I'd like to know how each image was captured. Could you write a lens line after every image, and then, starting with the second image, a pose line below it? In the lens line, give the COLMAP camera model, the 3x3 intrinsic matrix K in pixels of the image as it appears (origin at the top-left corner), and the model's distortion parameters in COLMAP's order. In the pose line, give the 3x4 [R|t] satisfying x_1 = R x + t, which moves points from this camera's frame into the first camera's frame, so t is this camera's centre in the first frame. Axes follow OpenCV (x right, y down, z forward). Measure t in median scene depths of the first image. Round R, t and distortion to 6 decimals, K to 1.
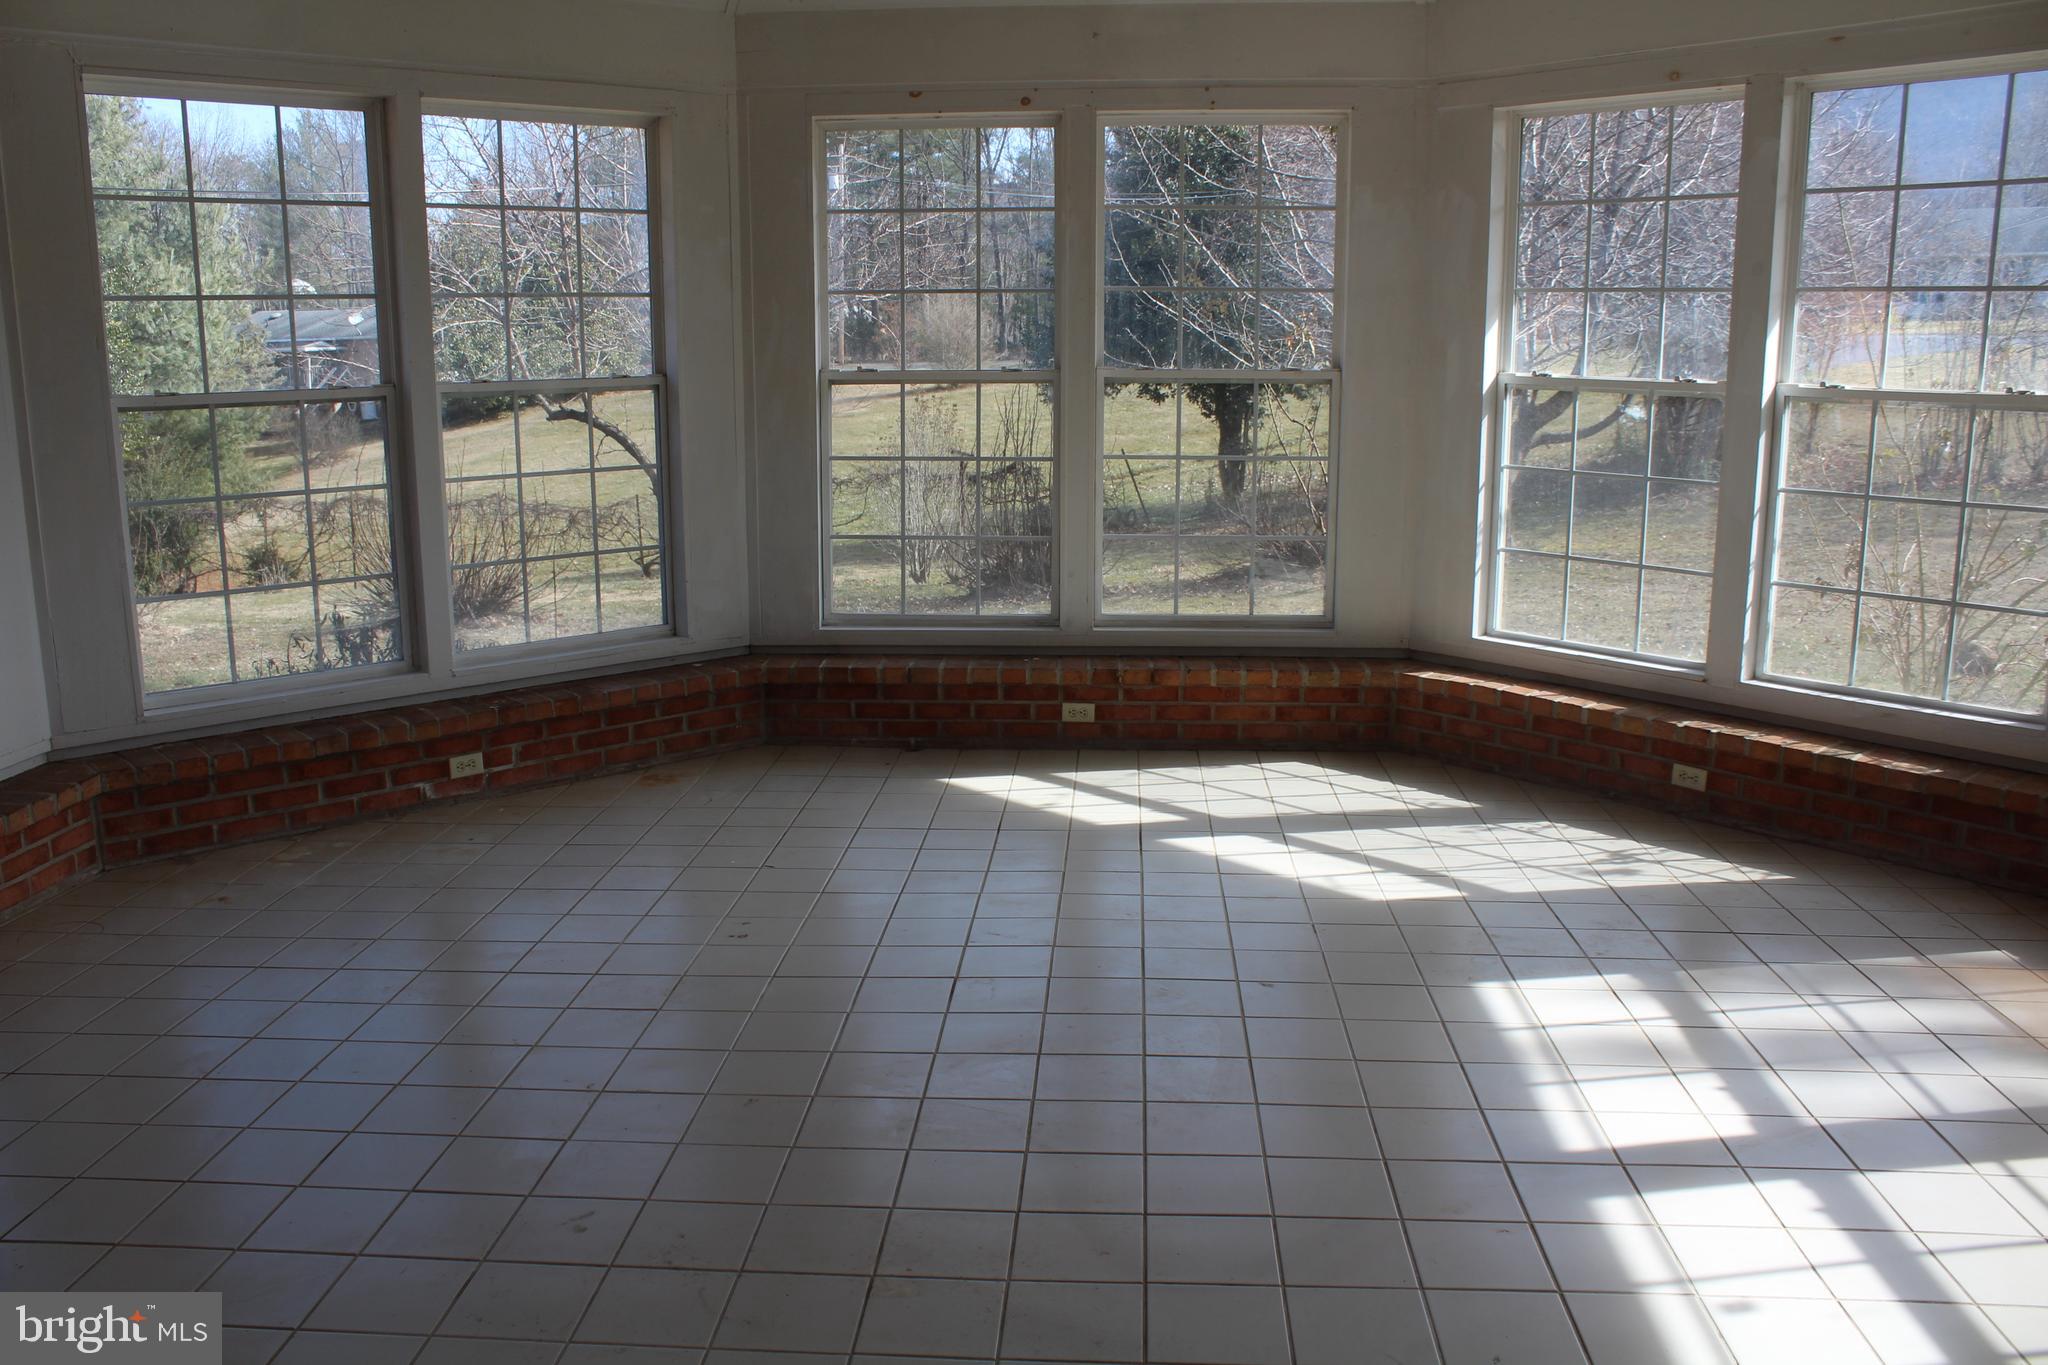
lens RADIAL K [[1773.8, 0, 974.0], [0, 1773.8, 669.0], [0, 0, 1]] dist [-0.182592, 0.166067]
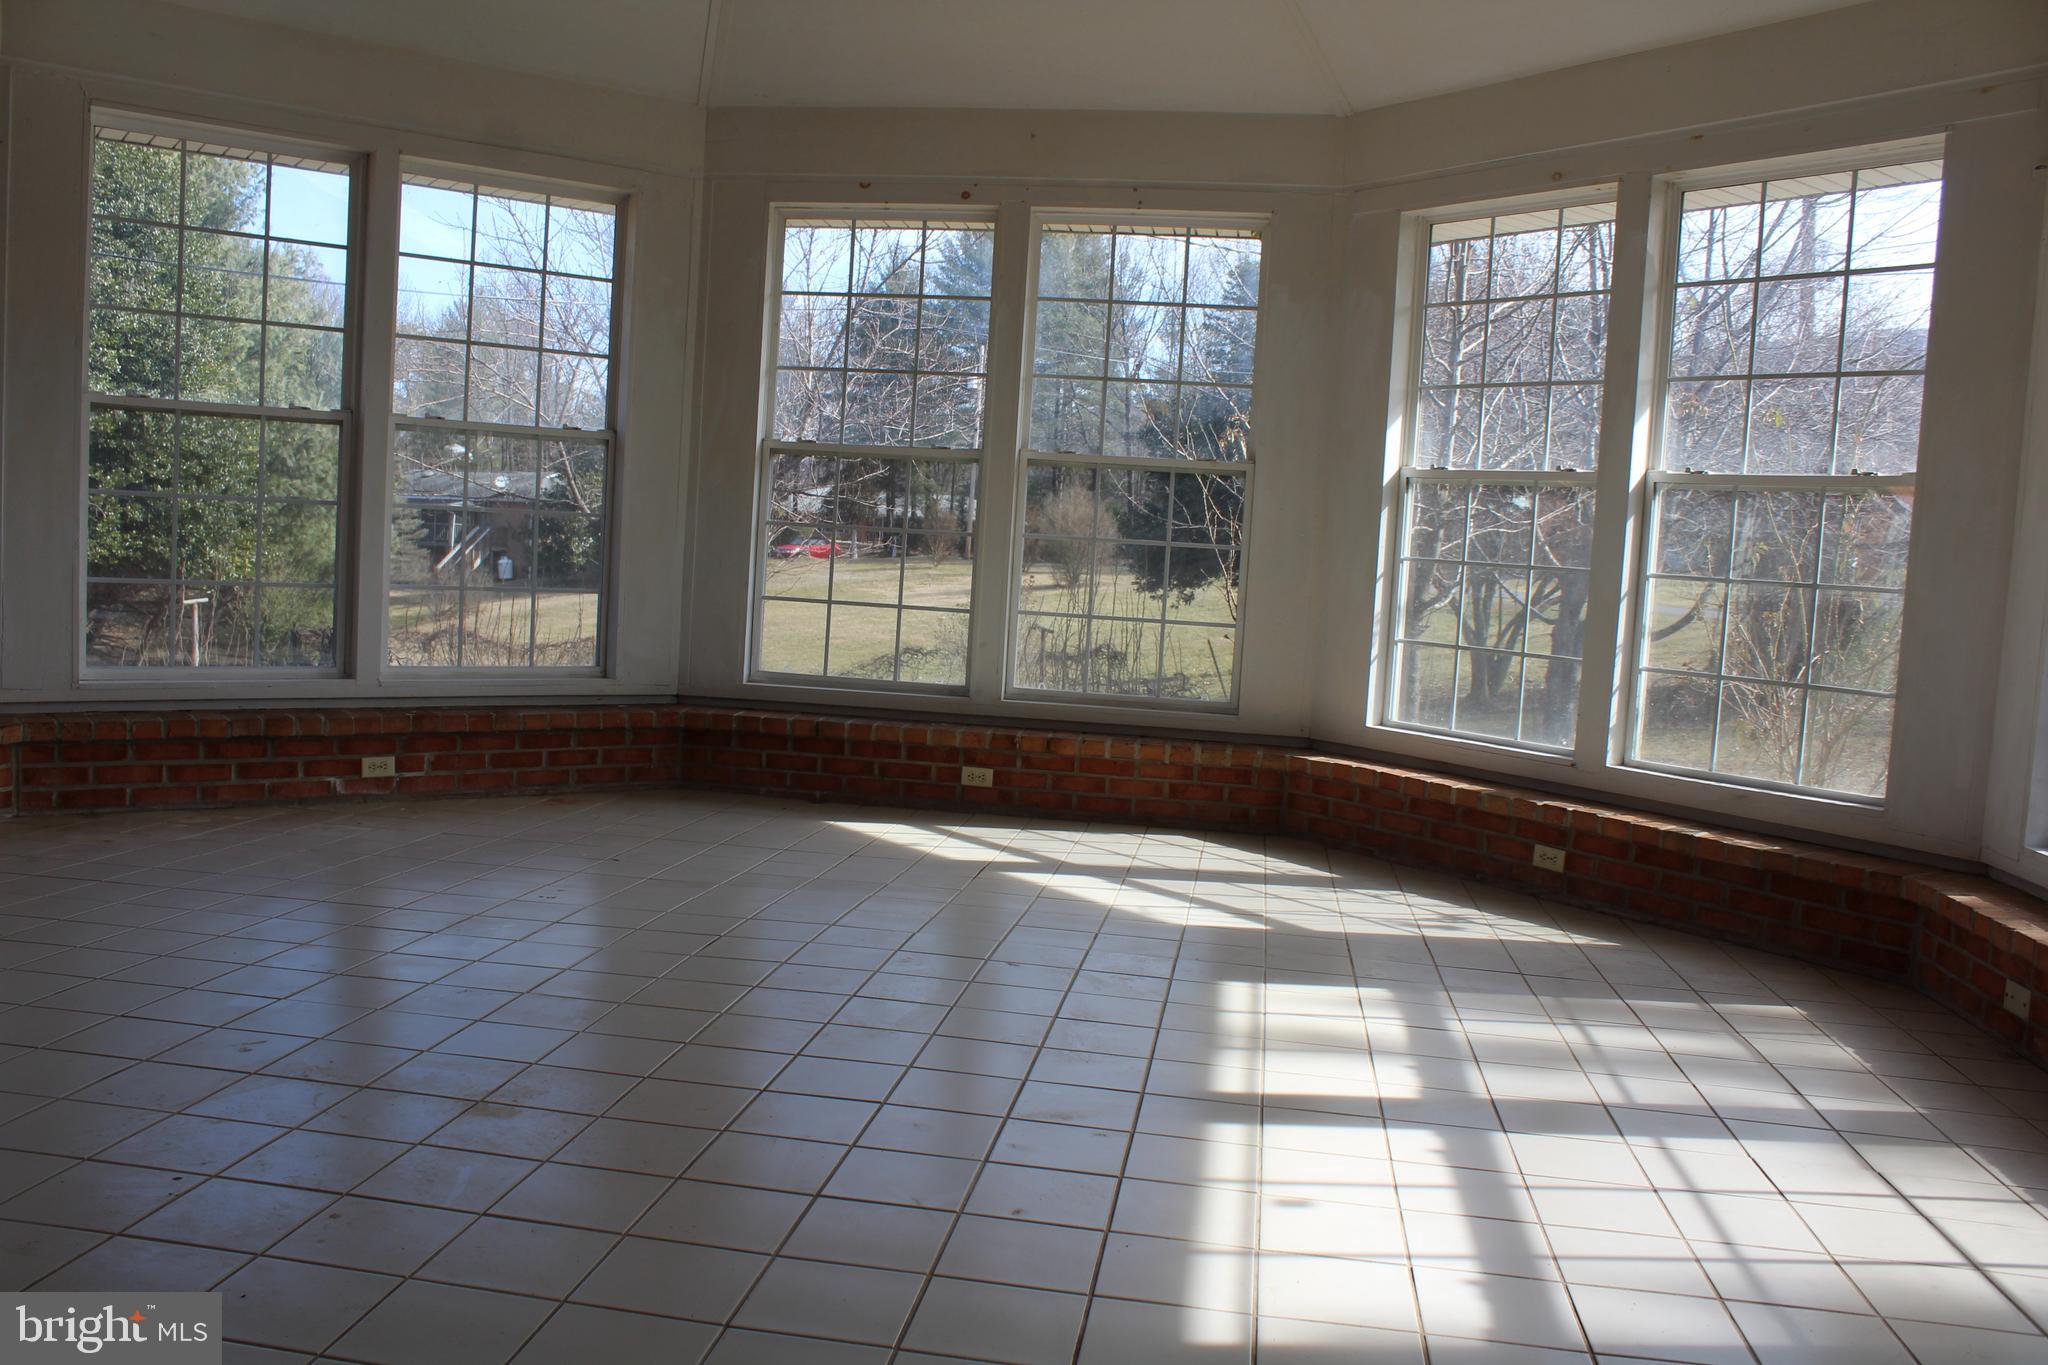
lens RADIAL K [[1773.8, 0, 974.0], [0, 1773.8, 669.0], [0, 0, 1]] dist [-0.182592, 0.166067]
pose [[0.994235, 0.067325, -0.083453, 0.152147], [-0.077036, 0.989875, -0.119216, 0.093673], [0.074581, 0.124958, 0.989355, -0.025249]]
